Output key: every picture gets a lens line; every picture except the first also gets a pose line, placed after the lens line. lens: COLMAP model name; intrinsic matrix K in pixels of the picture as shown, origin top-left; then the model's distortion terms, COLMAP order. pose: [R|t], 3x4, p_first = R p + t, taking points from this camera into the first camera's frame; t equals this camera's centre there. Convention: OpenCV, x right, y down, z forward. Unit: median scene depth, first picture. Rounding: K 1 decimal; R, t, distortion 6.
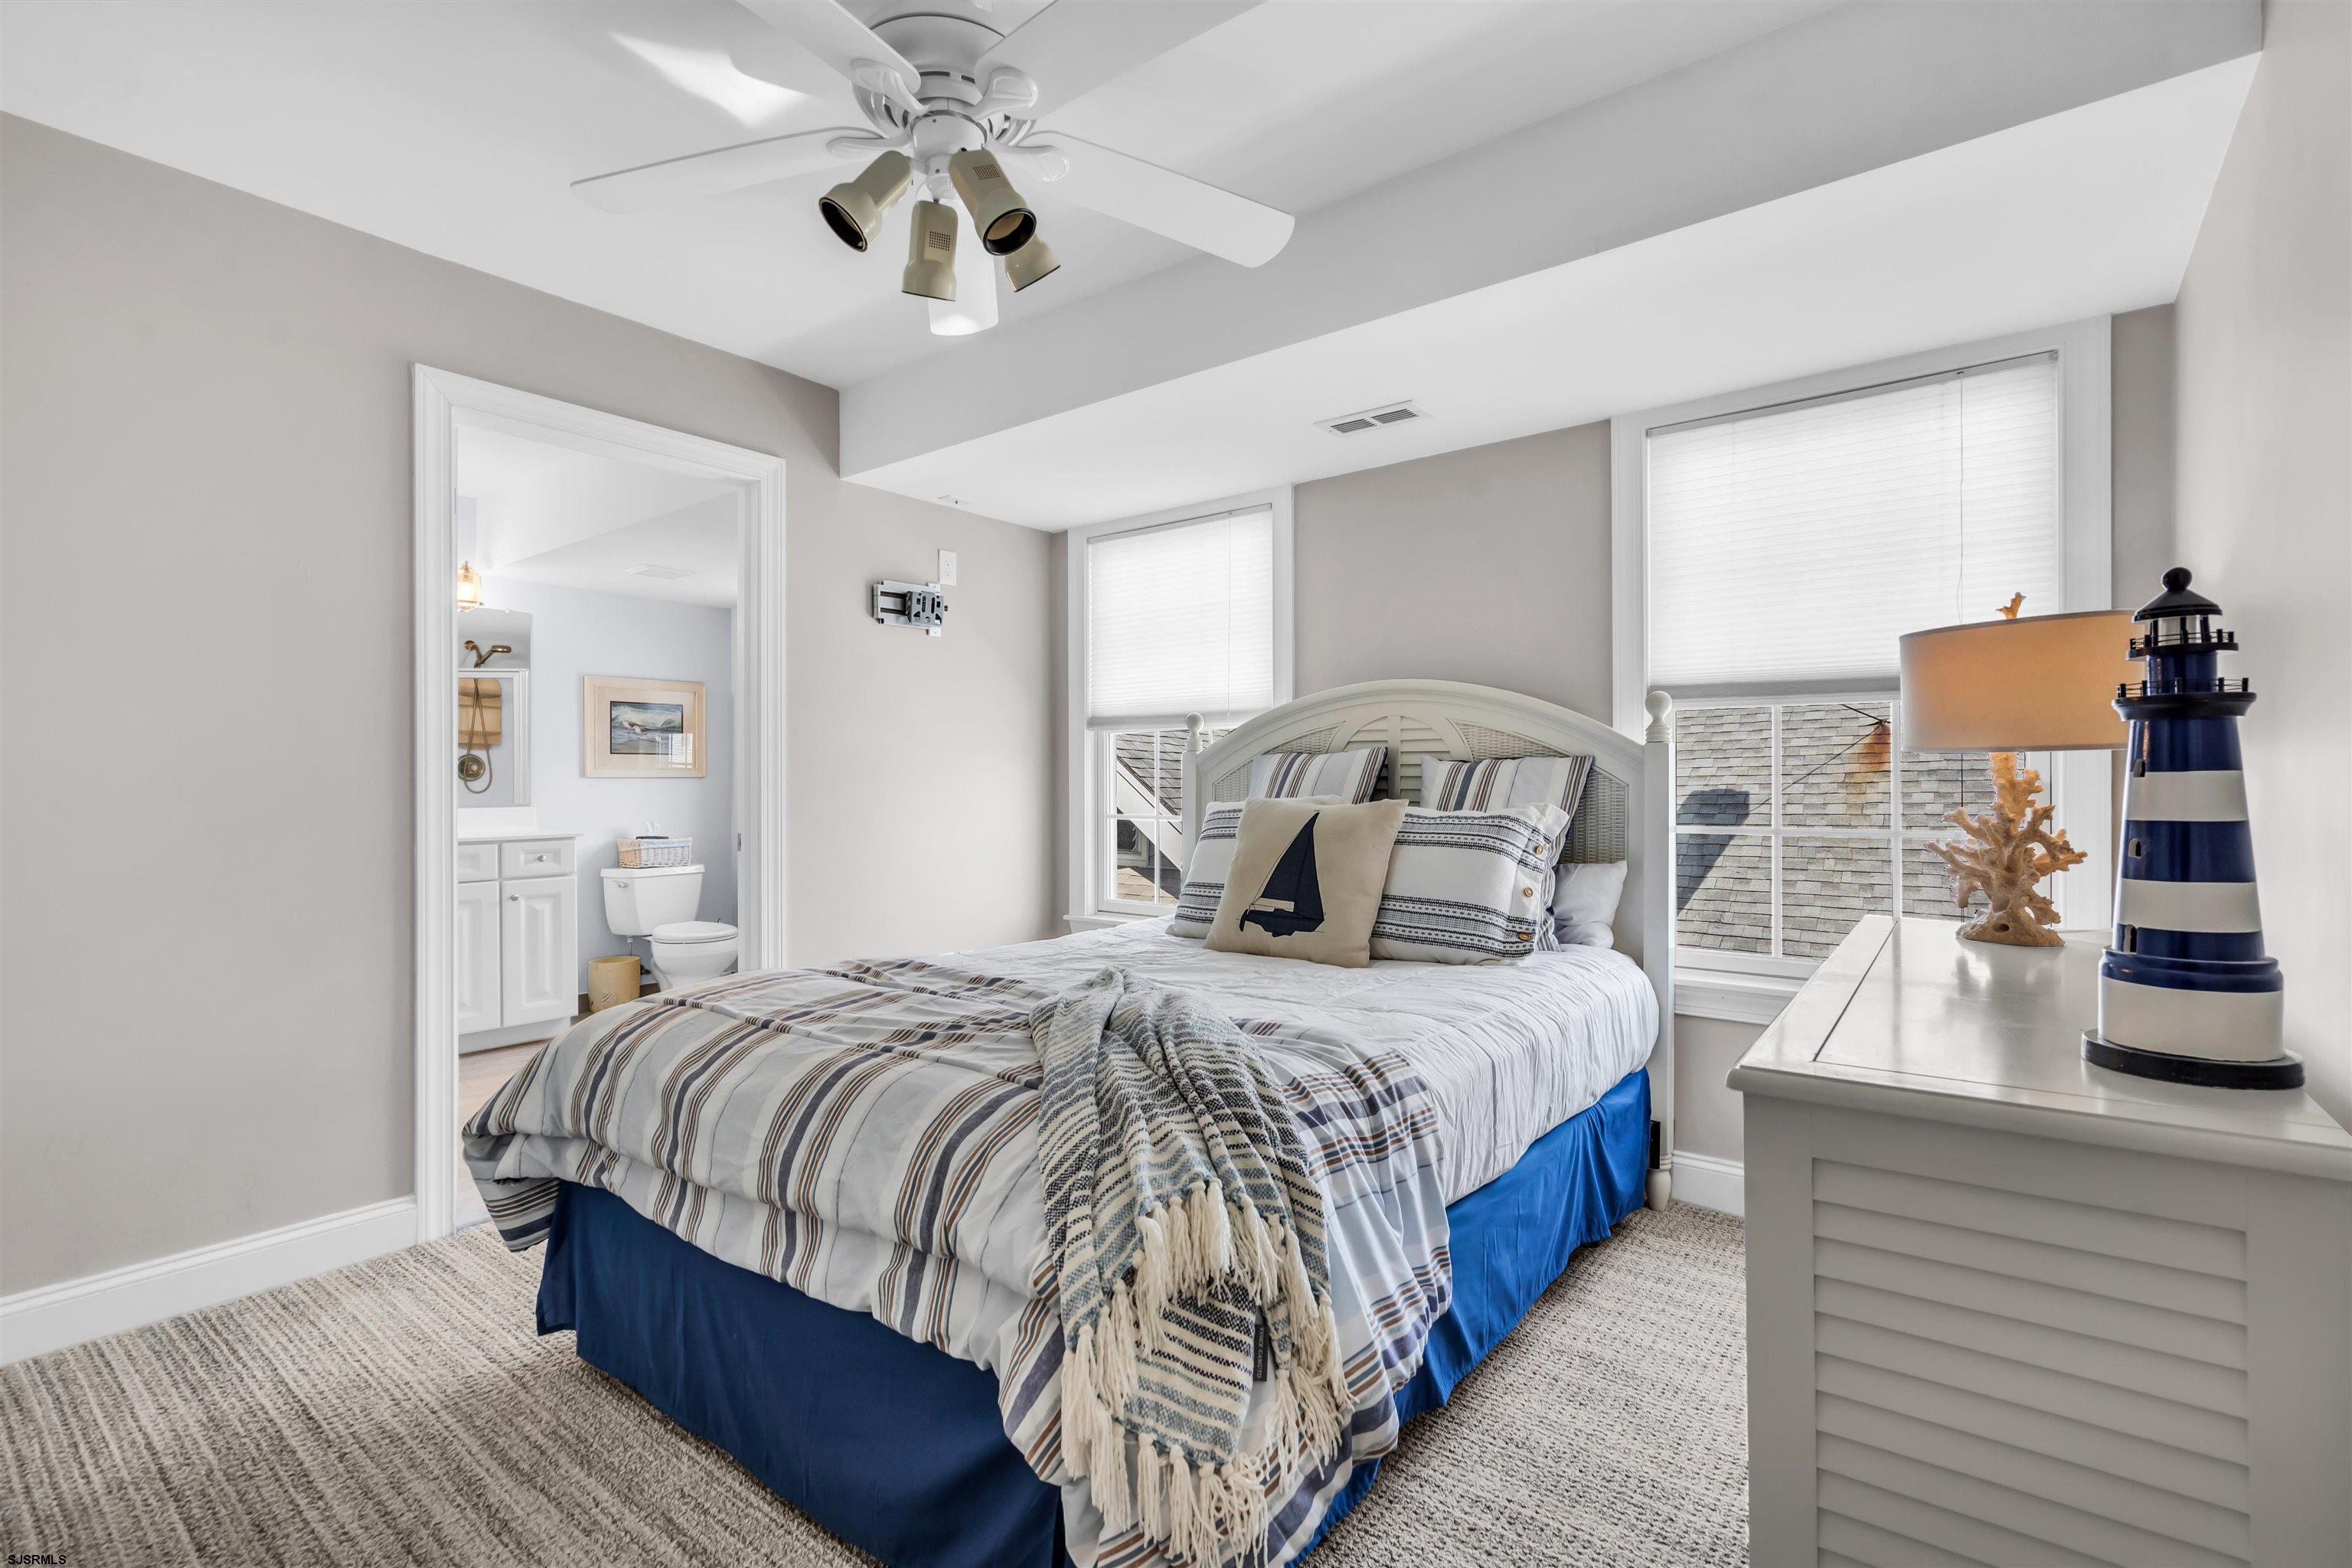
lens RADIAL K [[1067.1, 0, 1180.2], [0, 1067.1, 786.3], [0, 0, 1]] dist [-0.003310, 0.001517]
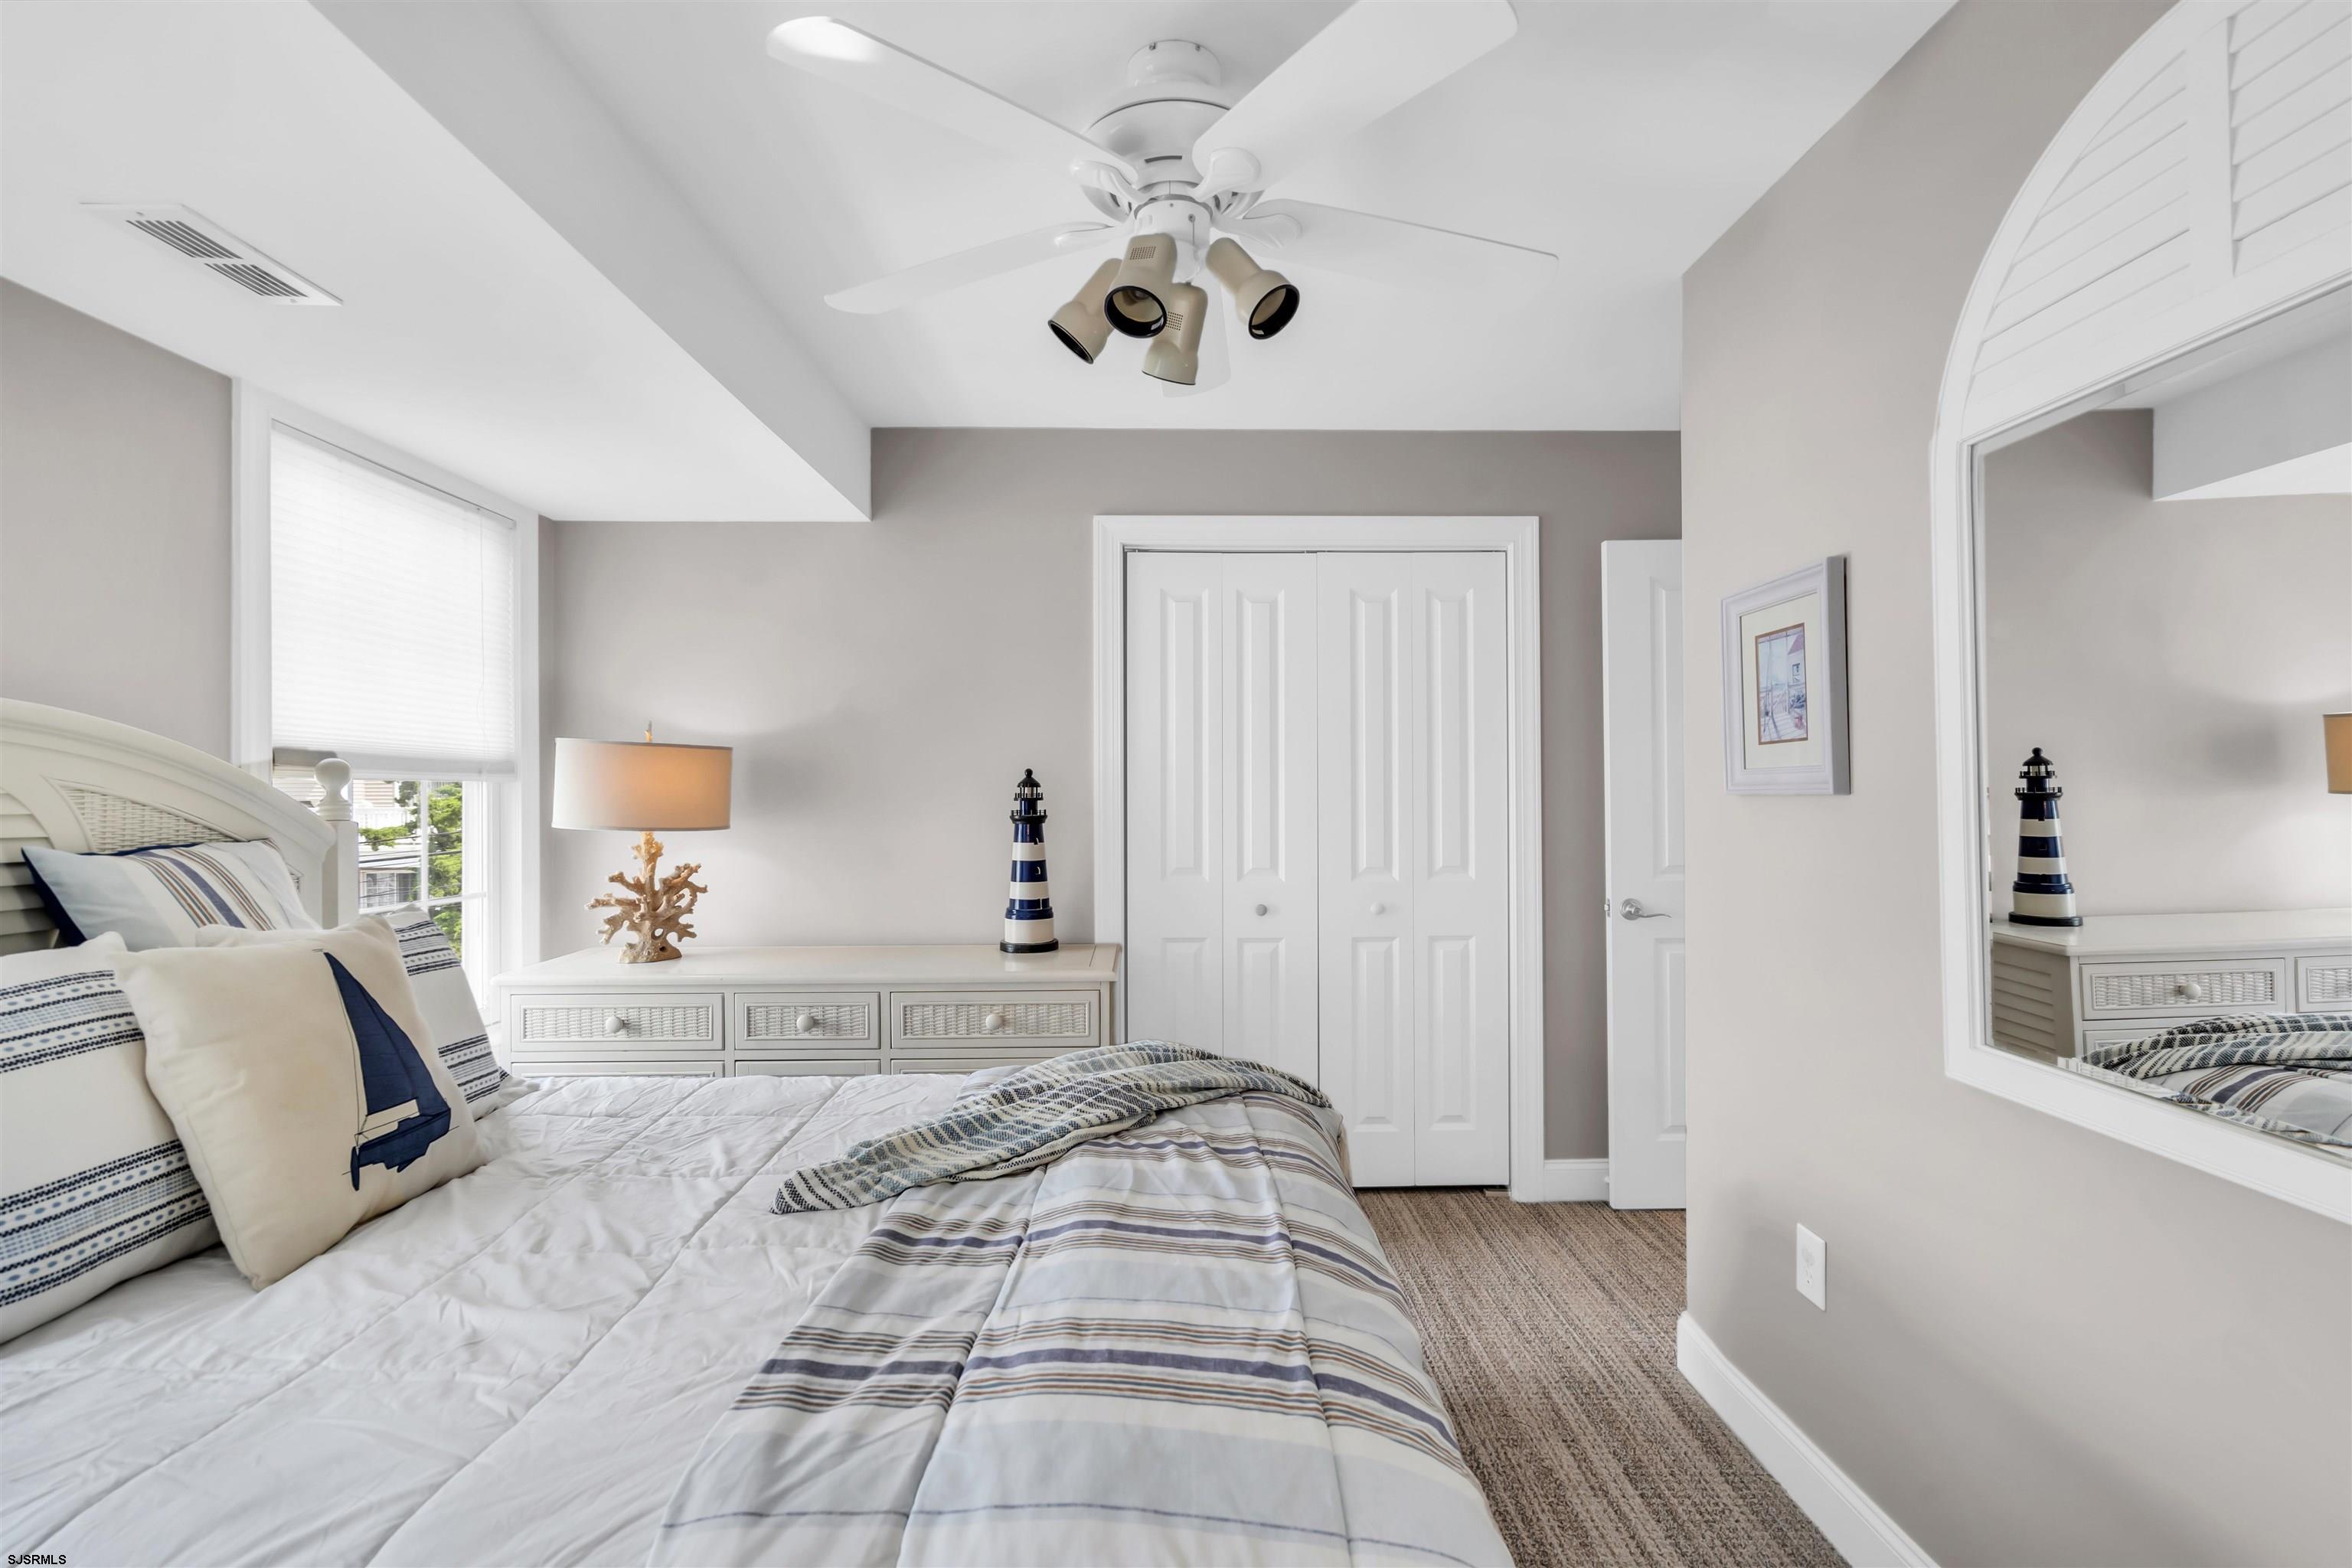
lens RADIAL K [[1067.1, 0, 1180.2], [0, 1067.1, 786.3], [0, 0, 1]] dist [-0.003310, 0.001517]
pose [[-0.617304, 0.009716, 0.786665, -0.720197], [0.007086, 0.999952, -0.006790, -0.068602], [-0.786693, 0.001383, -0.617343, 1.178477]]
